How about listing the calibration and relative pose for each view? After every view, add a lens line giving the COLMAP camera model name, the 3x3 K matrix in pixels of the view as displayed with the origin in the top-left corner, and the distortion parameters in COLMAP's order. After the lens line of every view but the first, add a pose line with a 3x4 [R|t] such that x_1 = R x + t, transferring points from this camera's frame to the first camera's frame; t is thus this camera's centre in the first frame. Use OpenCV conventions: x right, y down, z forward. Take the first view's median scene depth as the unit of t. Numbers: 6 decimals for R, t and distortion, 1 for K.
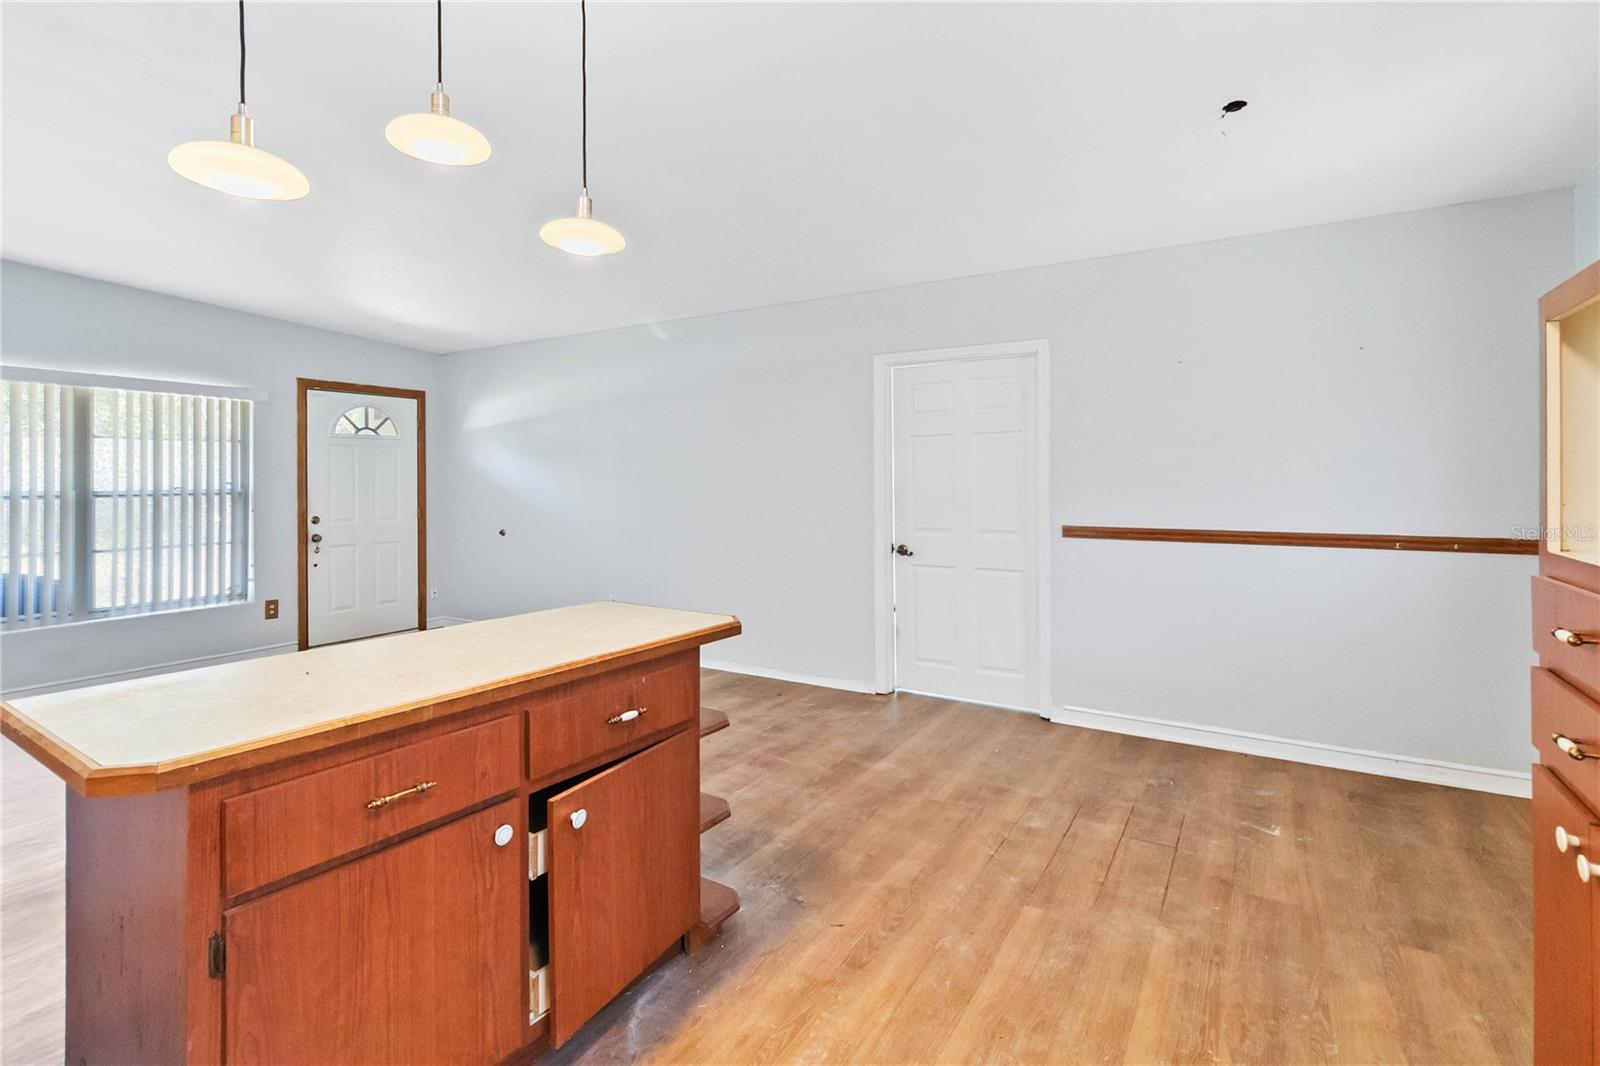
lens RADIAL K [[740.9, 0, 787.4], [0, 740.9, 480.1], [0, 0, 1]] dist [-0.004075, 0.000203]
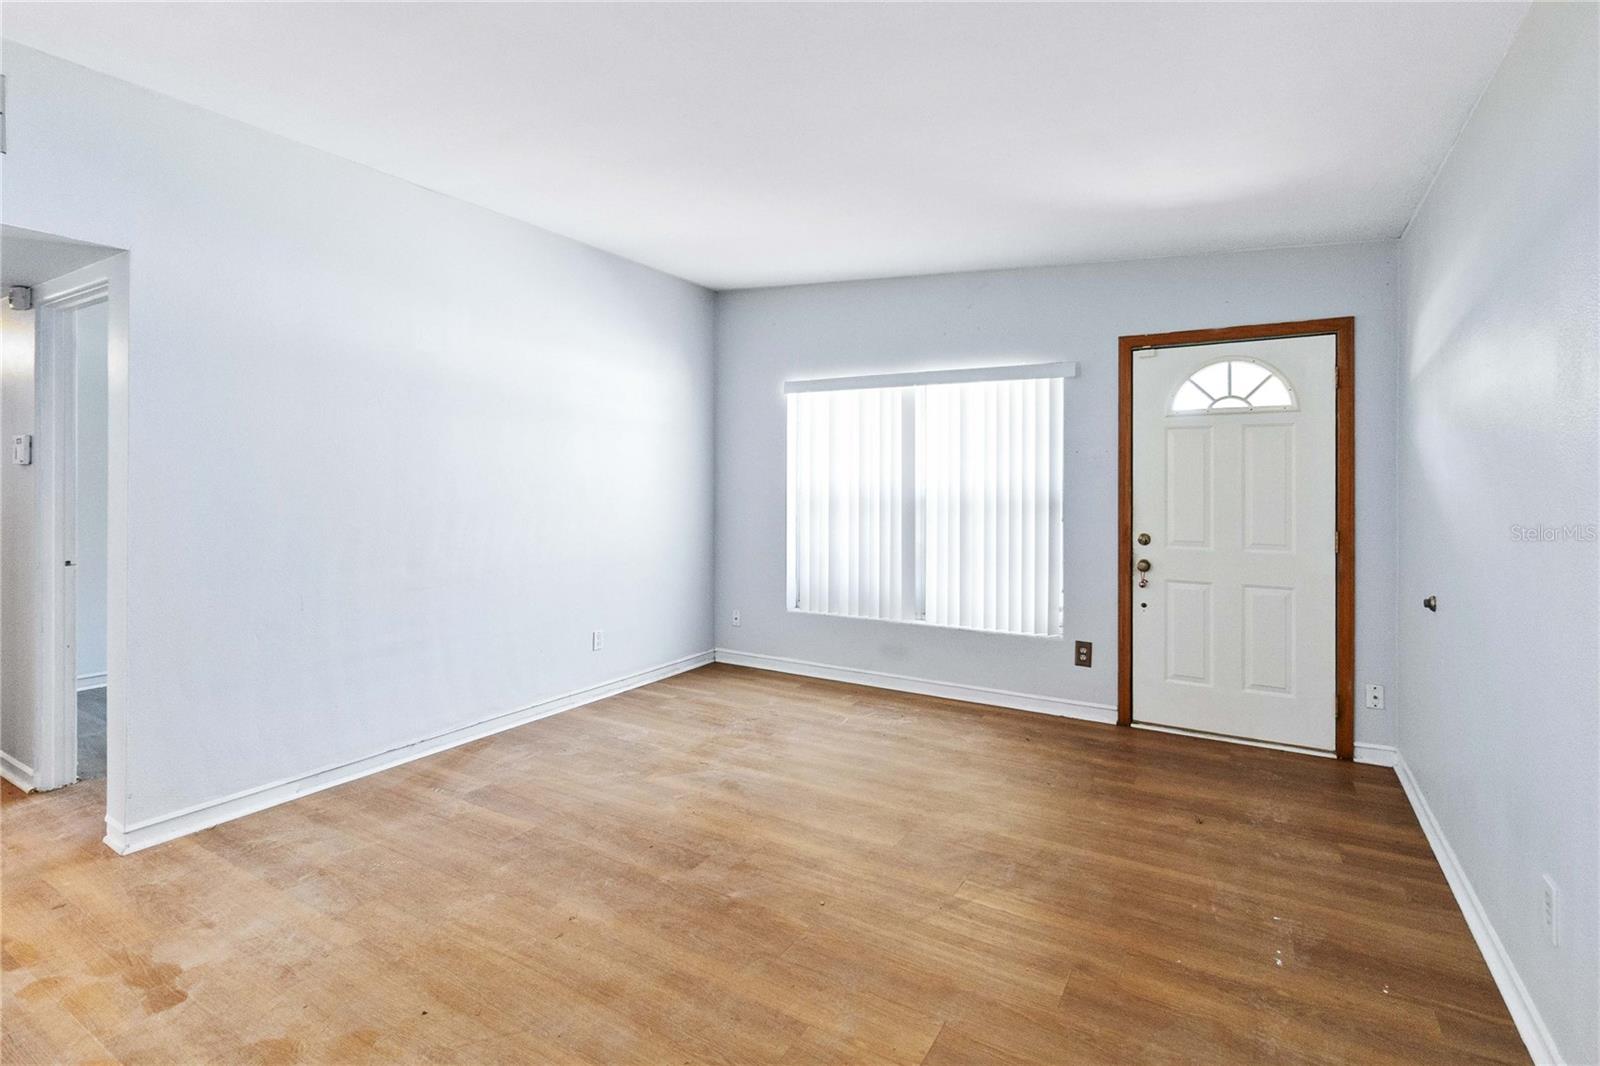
lens RADIAL K [[740.9, 0, 807.8], [0, 740.9, 477.4], [0, 0, 1]] dist [-0.004075, 0.000203]
pose [[0.025876, 0.001037, -0.999665, 0.040931], [-0.001659, 0.999998, 0.000995, -0.003630], [0.999664, 0.001633, 0.025878, 0.675278]]
